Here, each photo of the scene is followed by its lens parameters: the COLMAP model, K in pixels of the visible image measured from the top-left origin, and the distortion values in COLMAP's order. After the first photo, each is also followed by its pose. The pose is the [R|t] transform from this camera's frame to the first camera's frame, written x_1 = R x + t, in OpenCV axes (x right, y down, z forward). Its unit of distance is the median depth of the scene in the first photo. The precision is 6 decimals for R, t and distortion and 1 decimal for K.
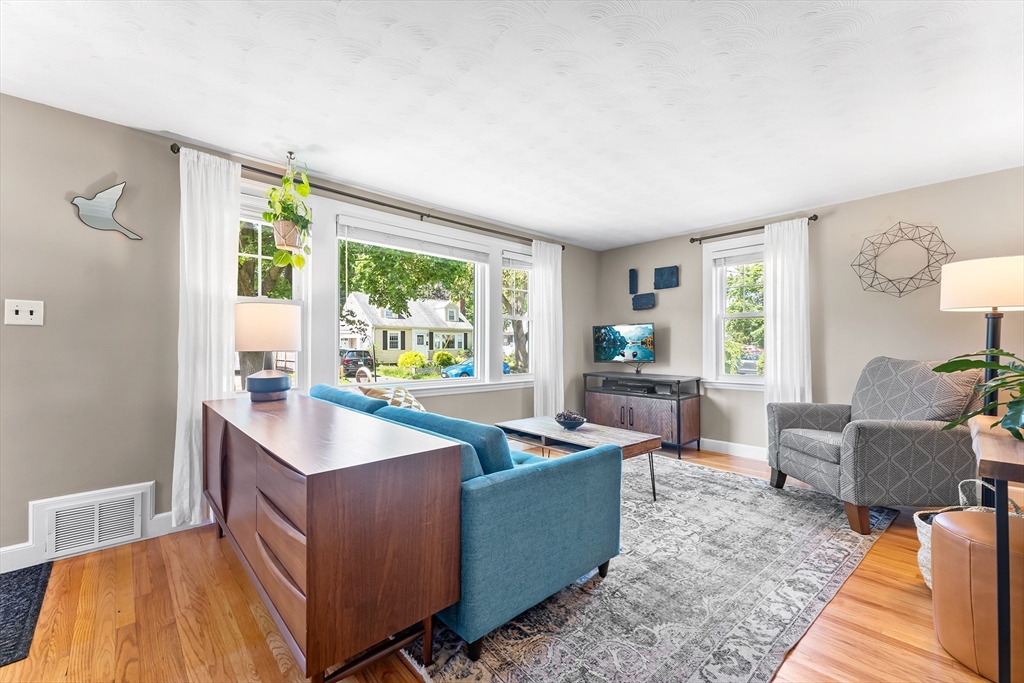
lens RADIAL K [[419.9, 0, 512.5], [0, 419.9, 342.5], [0, 0, 1]] dist [0.000760, -0.000121]
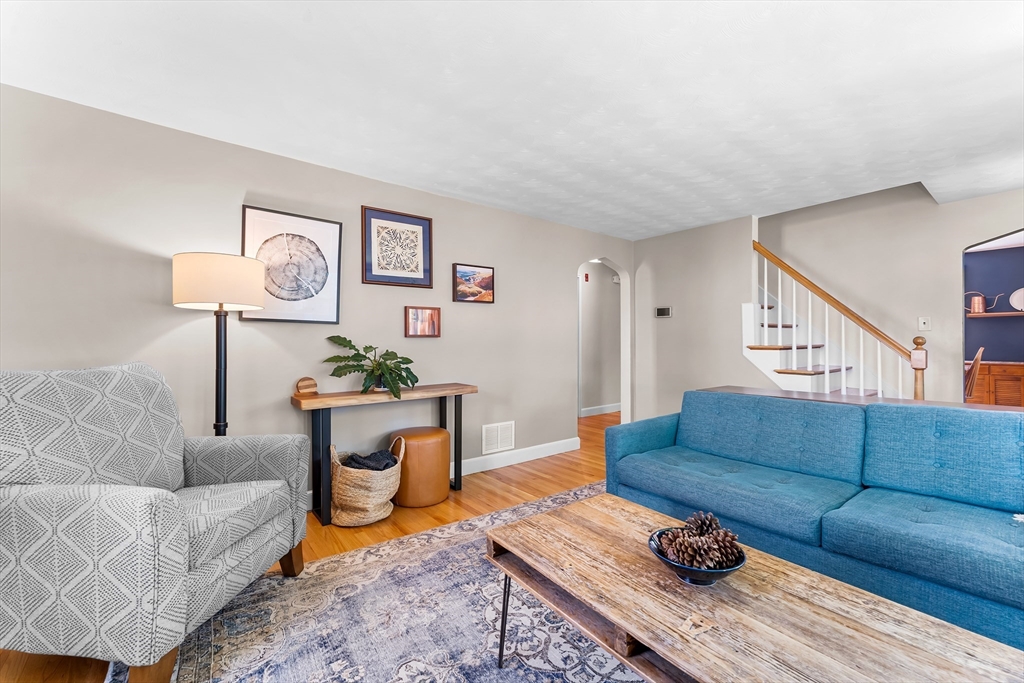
lens RADIAL K [[419.9, 0, 513.0], [0, 419.9, 340.6], [0, 0, 1]] dist [0.000760, -0.000121]
pose [[-0.996644, 0.002937, 0.081802, 0.345103], [0.002351, 0.999971, -0.007265, 0.009825], [-0.081821, -0.007048, -0.996622, 1.796757]]
